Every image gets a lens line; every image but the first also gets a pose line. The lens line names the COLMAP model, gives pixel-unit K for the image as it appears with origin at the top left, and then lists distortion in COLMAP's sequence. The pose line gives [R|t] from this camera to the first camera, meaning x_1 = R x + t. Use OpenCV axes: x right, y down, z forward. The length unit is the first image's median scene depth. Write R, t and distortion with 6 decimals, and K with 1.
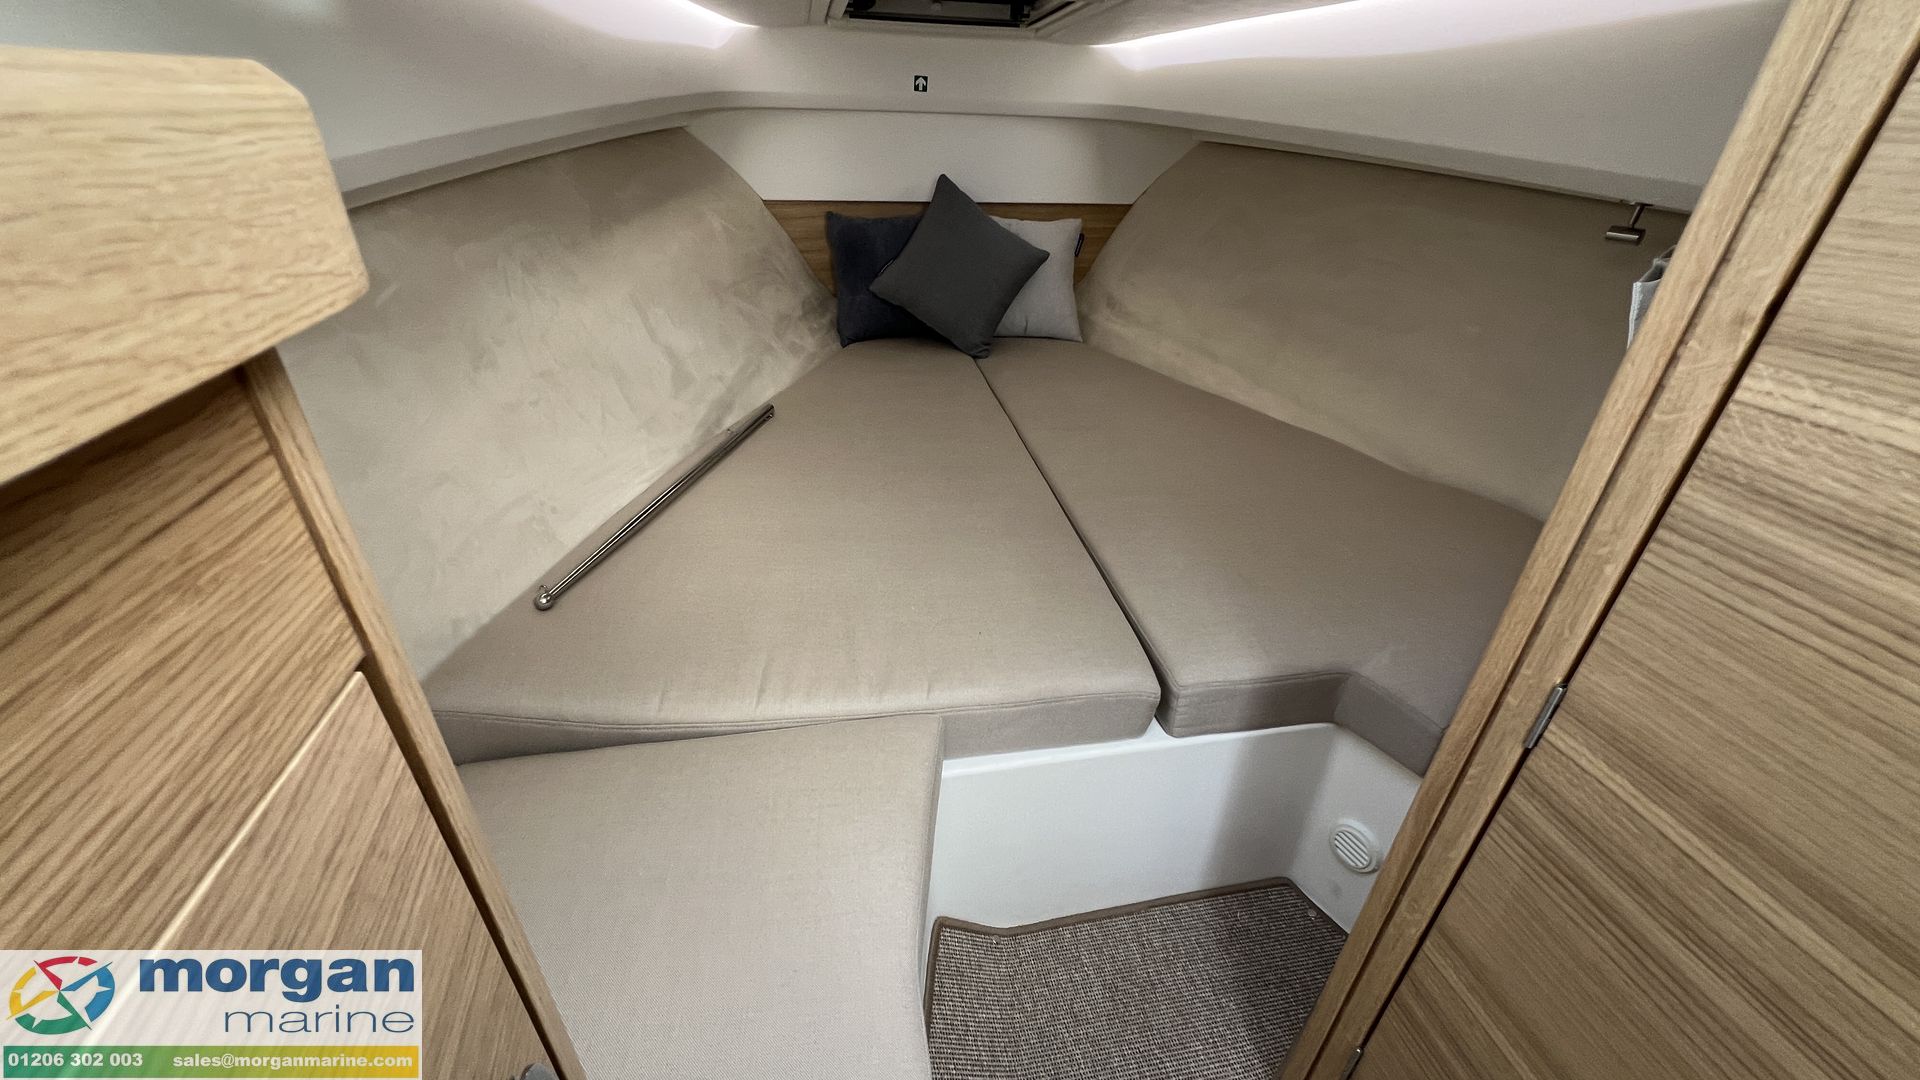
lens RADIAL K [[767.1, 0, 958.3], [0, 767.1, 537.1], [0, 0, 1]] dist [-0.001667, -0.000821]
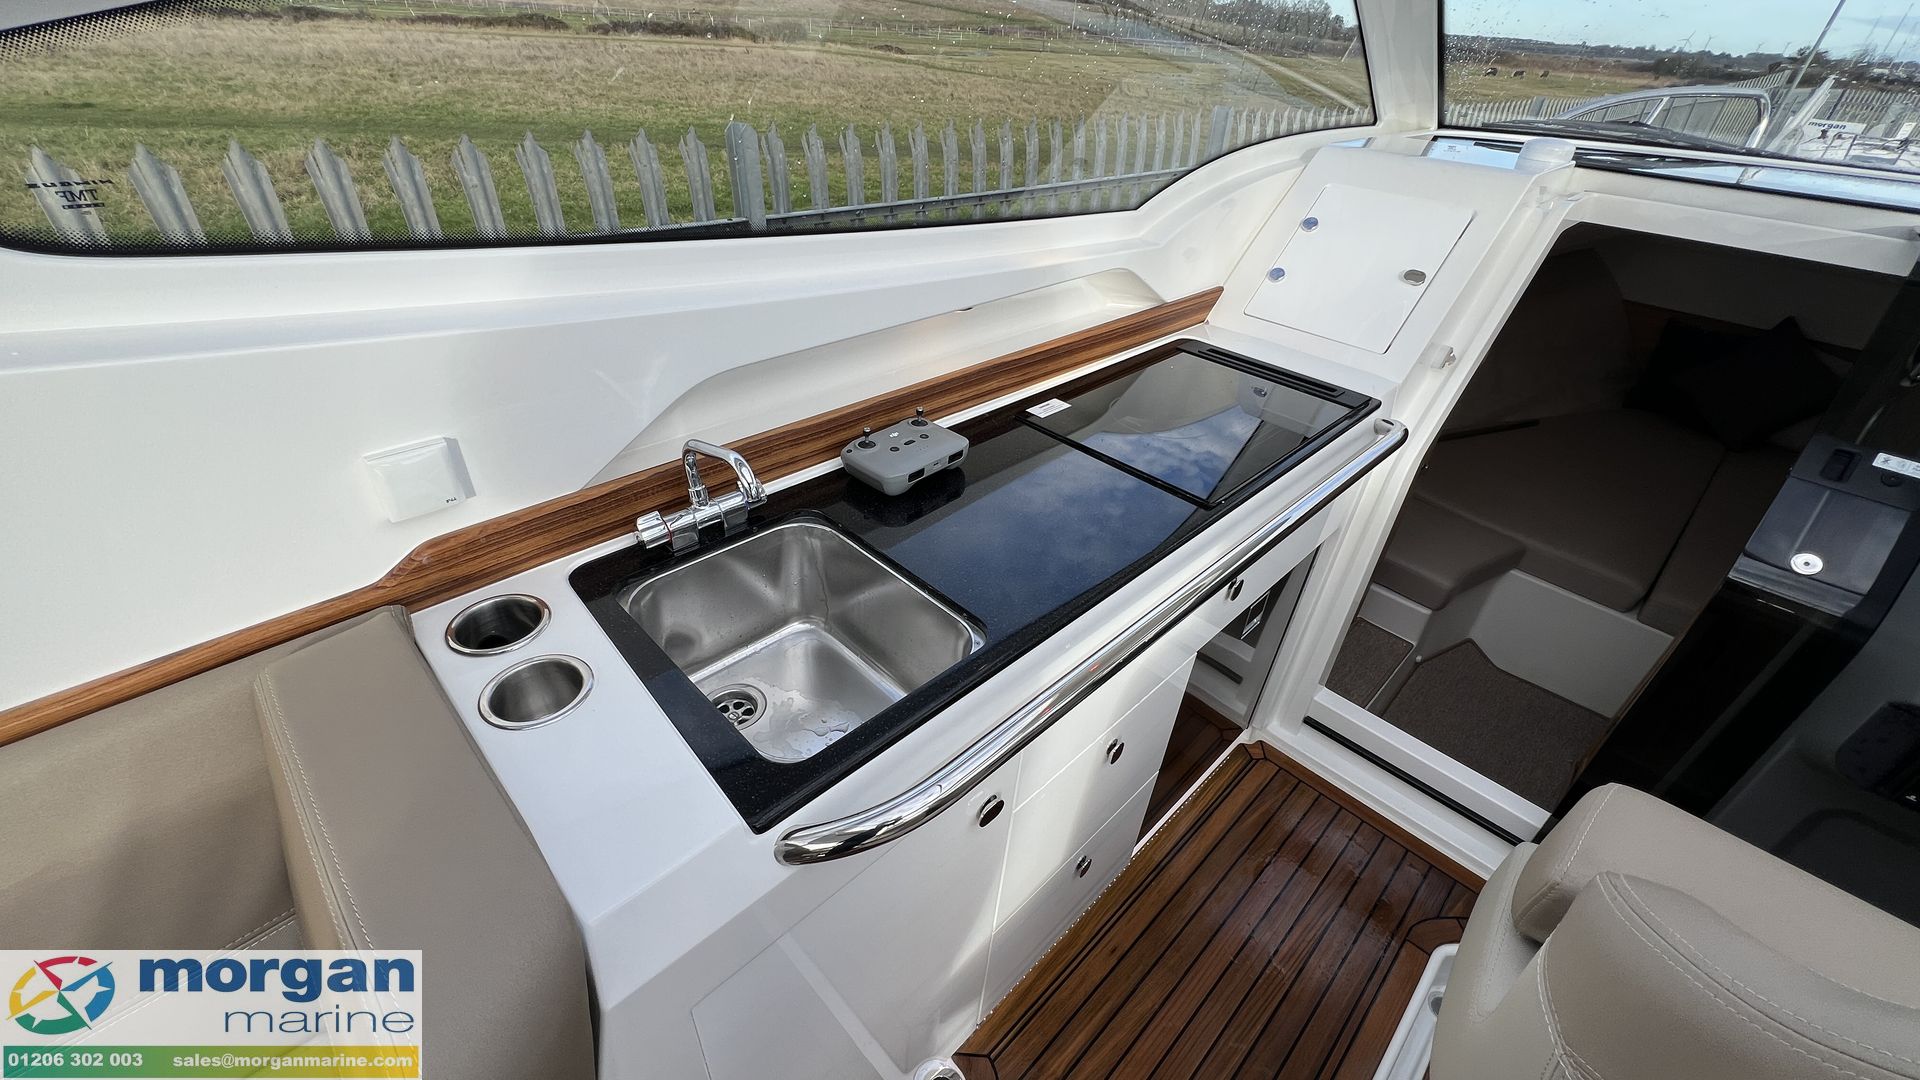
lens RADIAL K [[767.1, 0, 958.3], [0, 767.1, 537.1], [0, 0, 1]] dist [-0.001667, -0.000821]
pose [[0.543213, 0.469263, -0.696212, 0.298011], [-0.450645, 0.862616, 0.229812, 0.202755], [0.708406, 0.188907, 0.680056, -0.850505]]
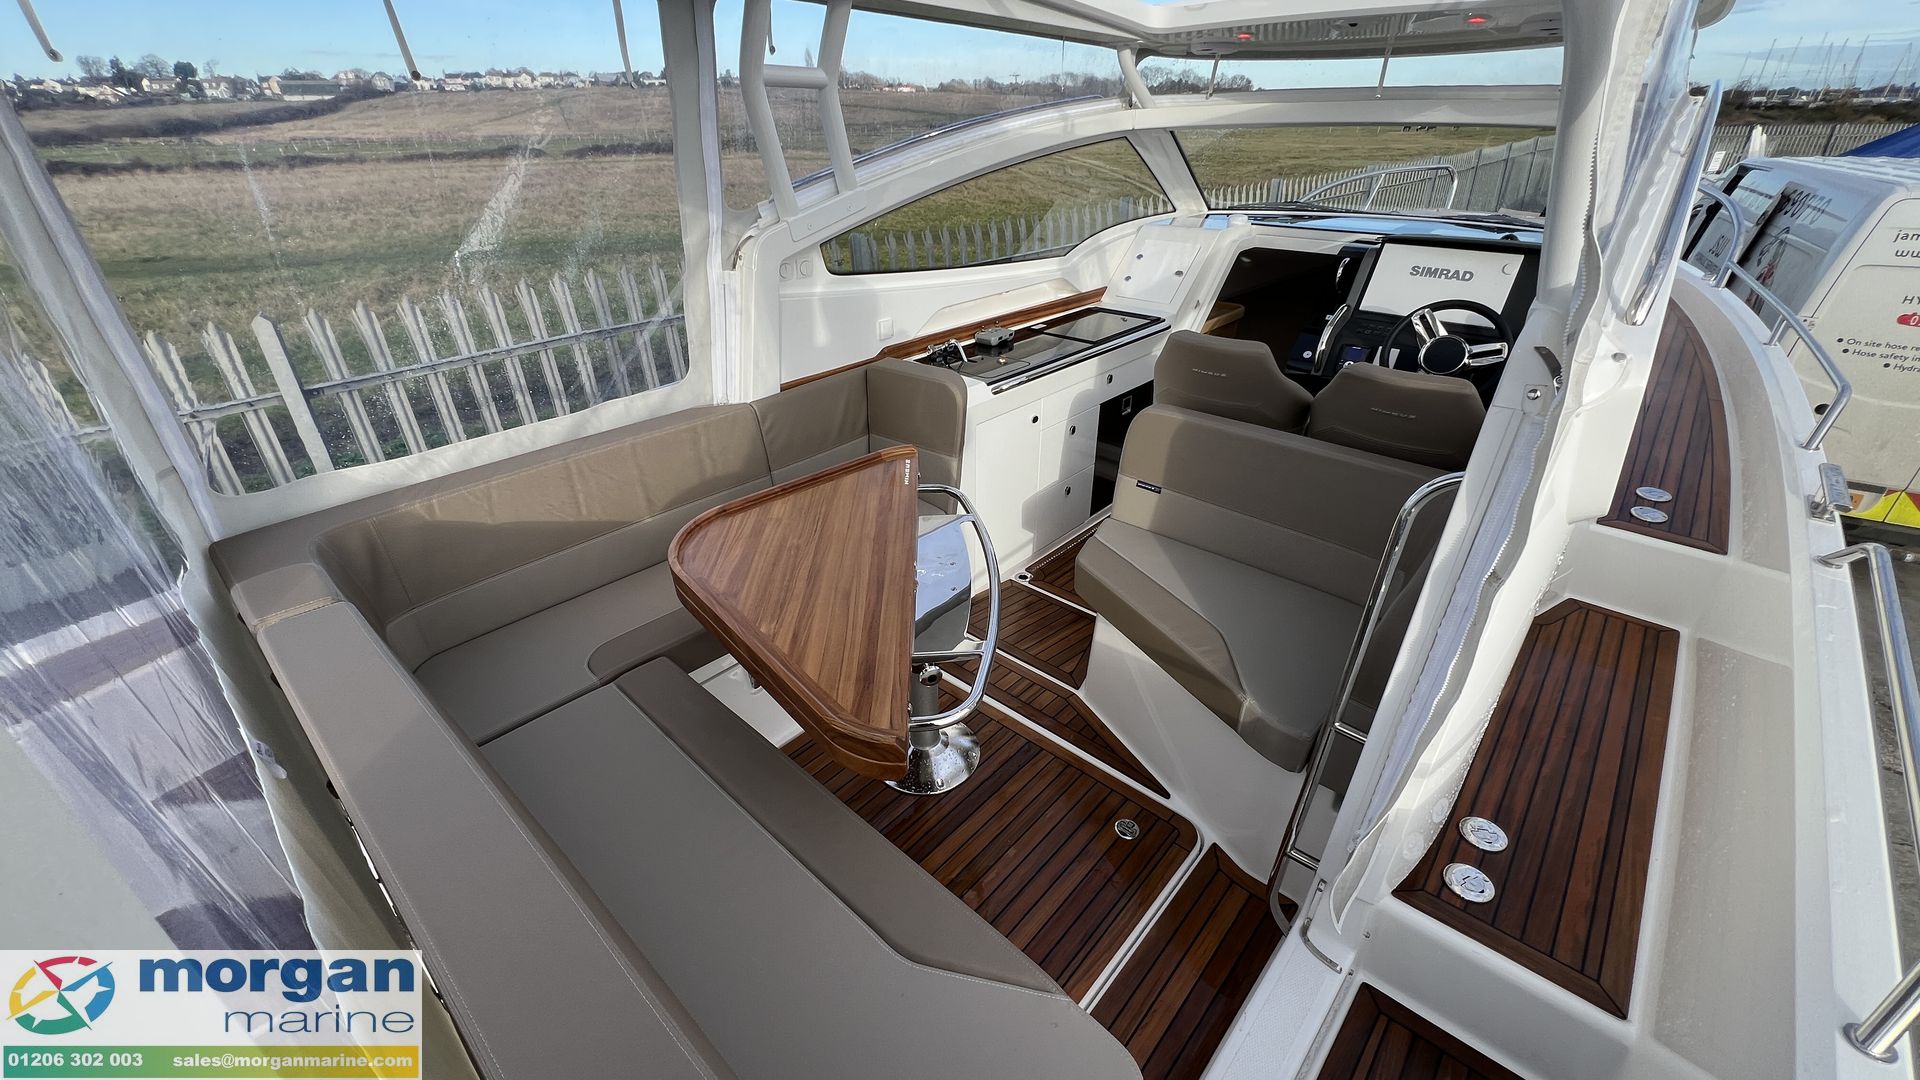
lens RADIAL K [[767.1, 0, 958.3], [0, 767.1, 537.1], [0, 0, 1]] dist [-0.001667, -0.000821]
pose [[0.590495, 0.354837, -0.724849, 0.972764], [-0.376033, 0.915674, 0.141918, 0.418939], [0.714083, 0.188765, 0.674131, -1.430312]]
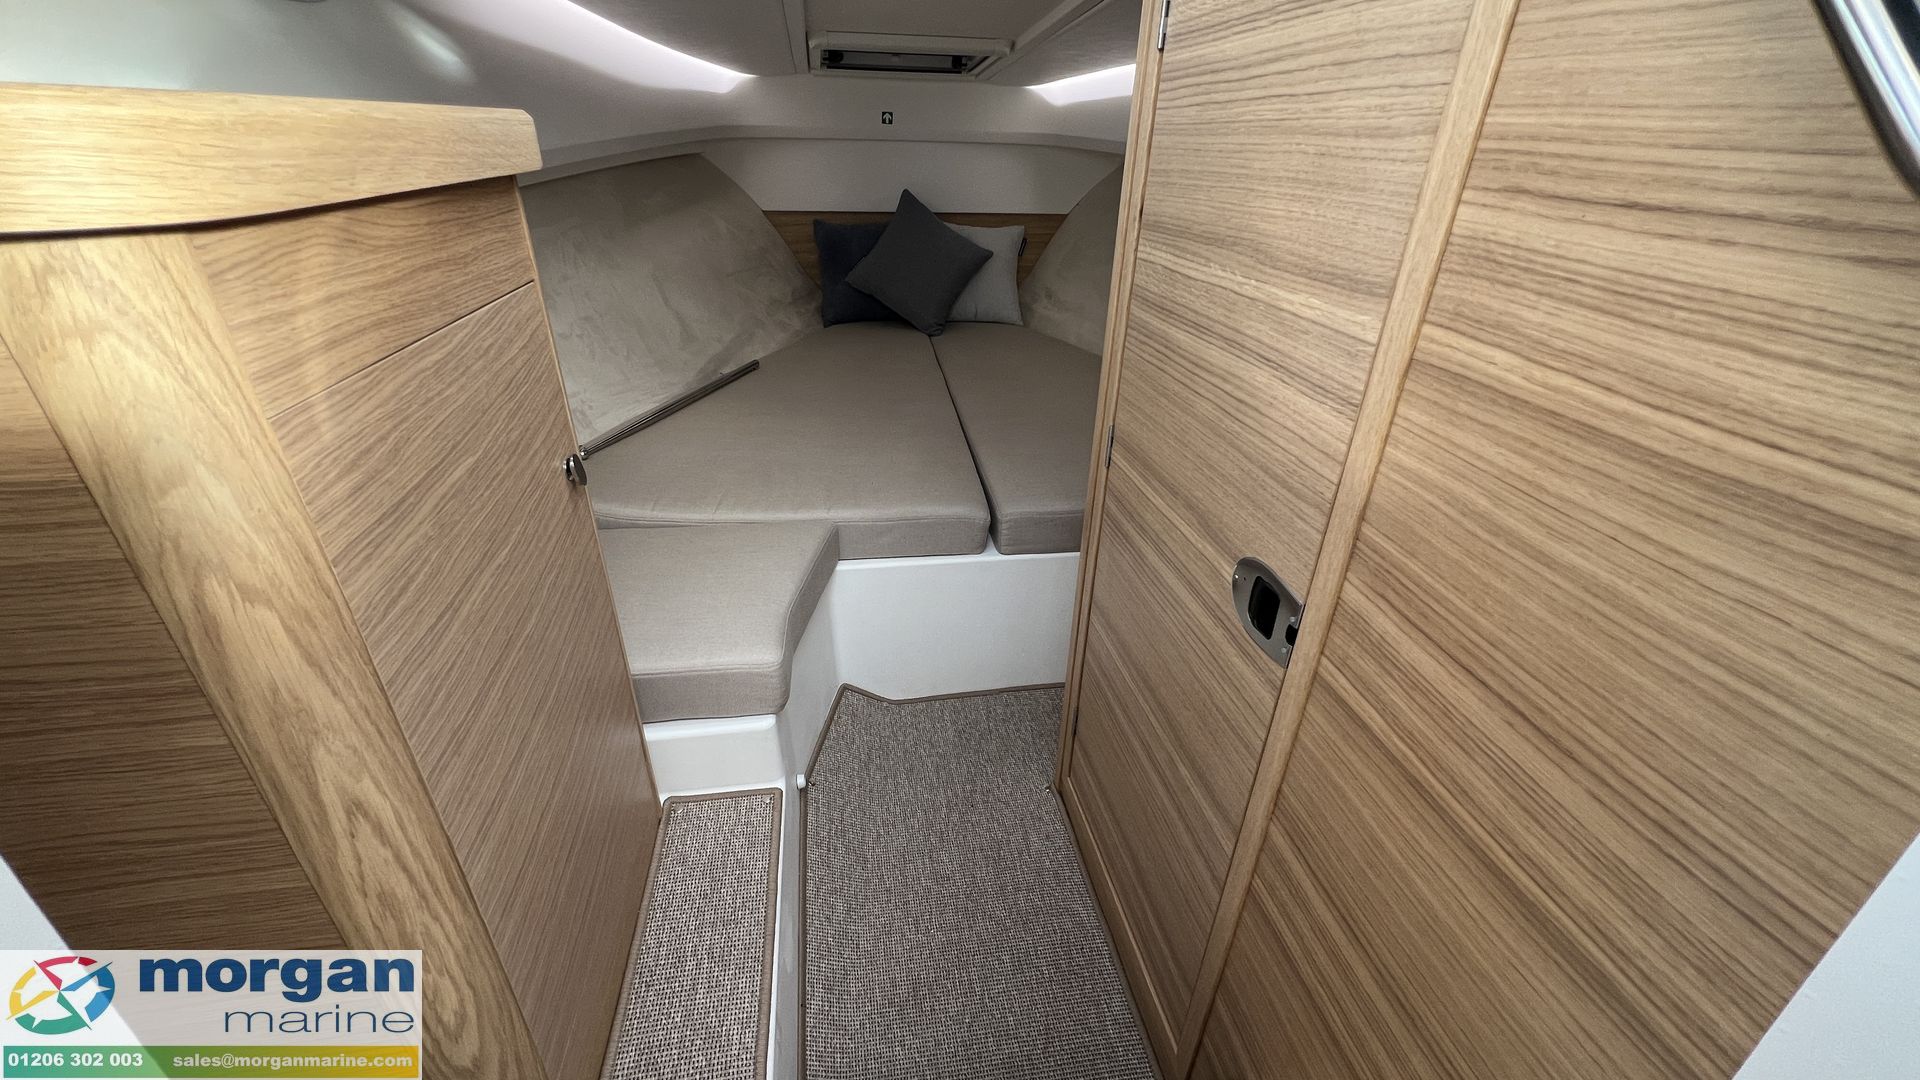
lens RADIAL K [[770.0, 0, 960.0], [0, 770.0, 540.0], [0, 0, 1]] dist [0.001196, -0.000196]
pose [[0.999101, 0.011553, -0.040777, 0.126308], [-0.012940, 0.999341, -0.033911, 0.138324], [0.040358, 0.034408, 0.998593, -0.227409]]
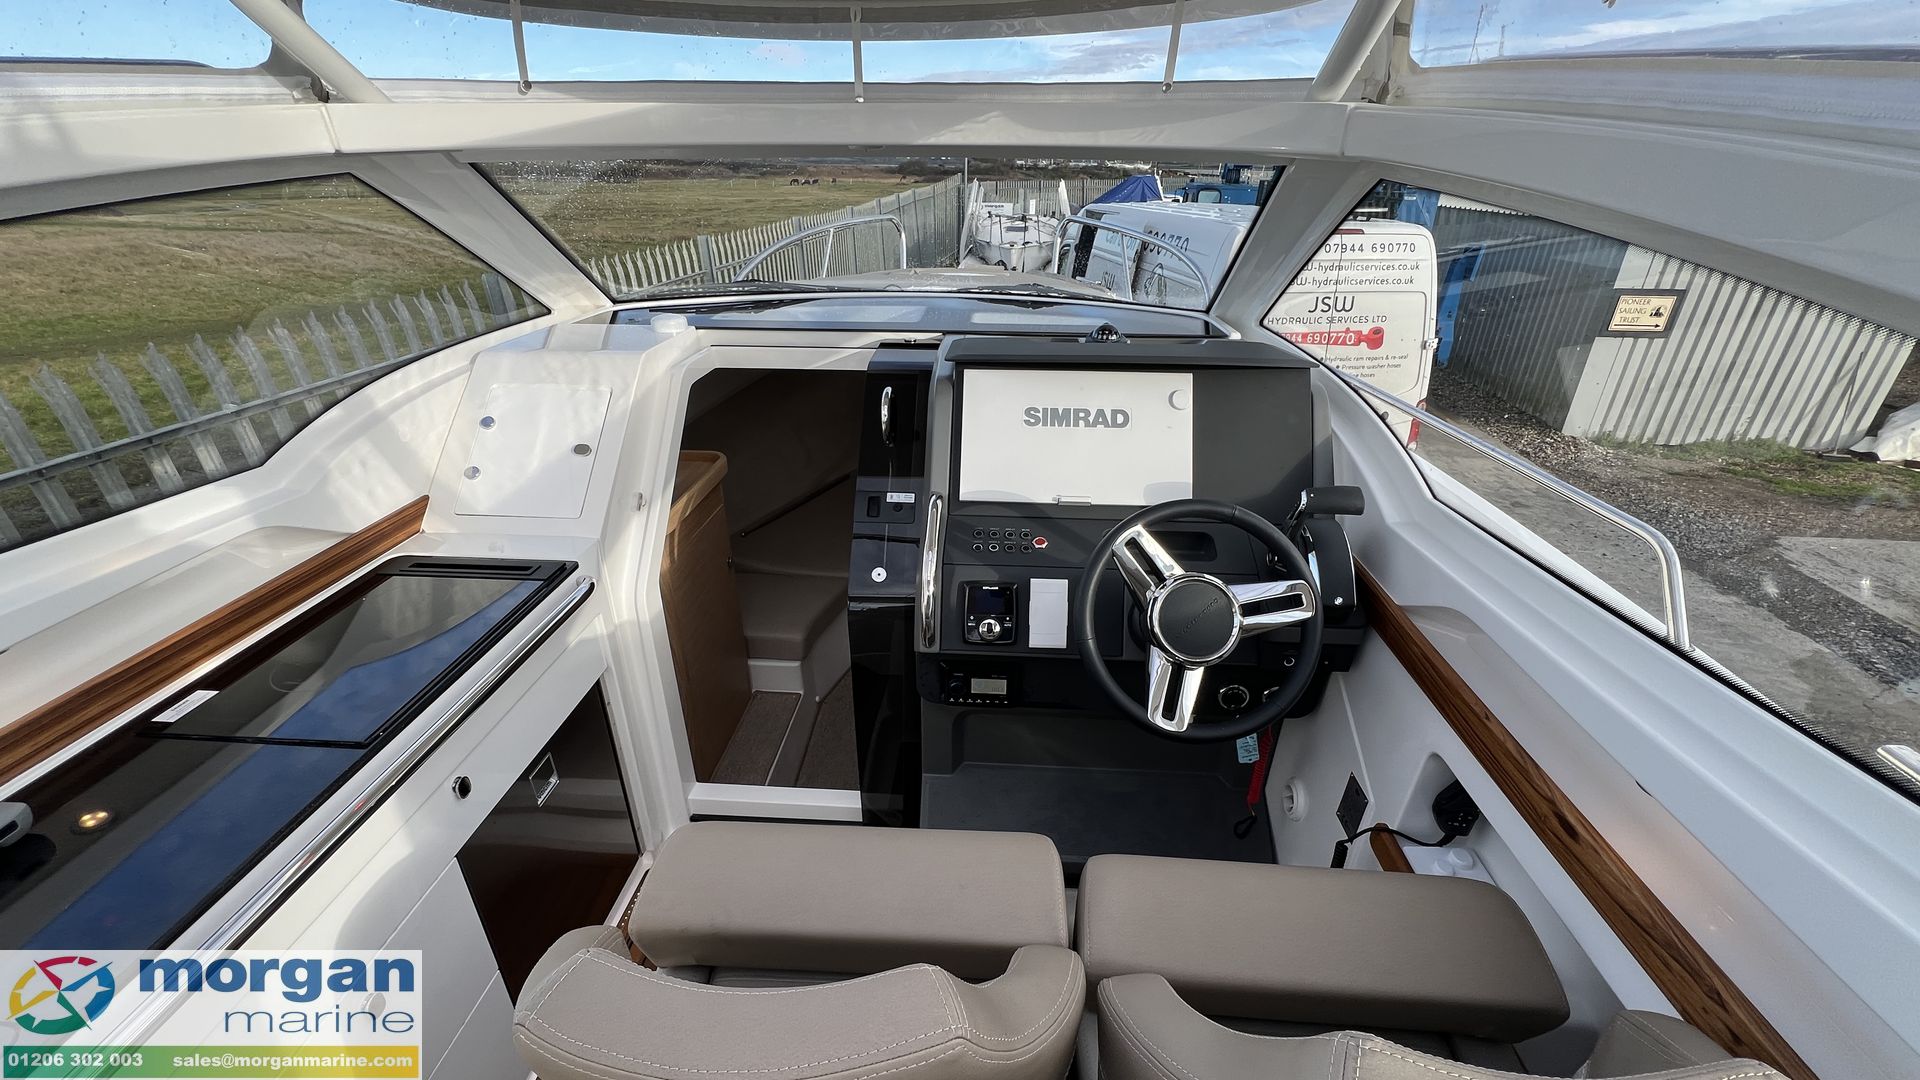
lens RADIAL K [[768.4, 0, 955.9], [0, 768.4, 540.3], [0, 0, 1]] dist [0.000423, -0.000083]
pose [[0.962690, 0.090720, -0.254945, 0.503901], [-0.109630, 0.992102, -0.060941, 0.096692], [0.247403, 0.086617, 0.965033, -0.831564]]
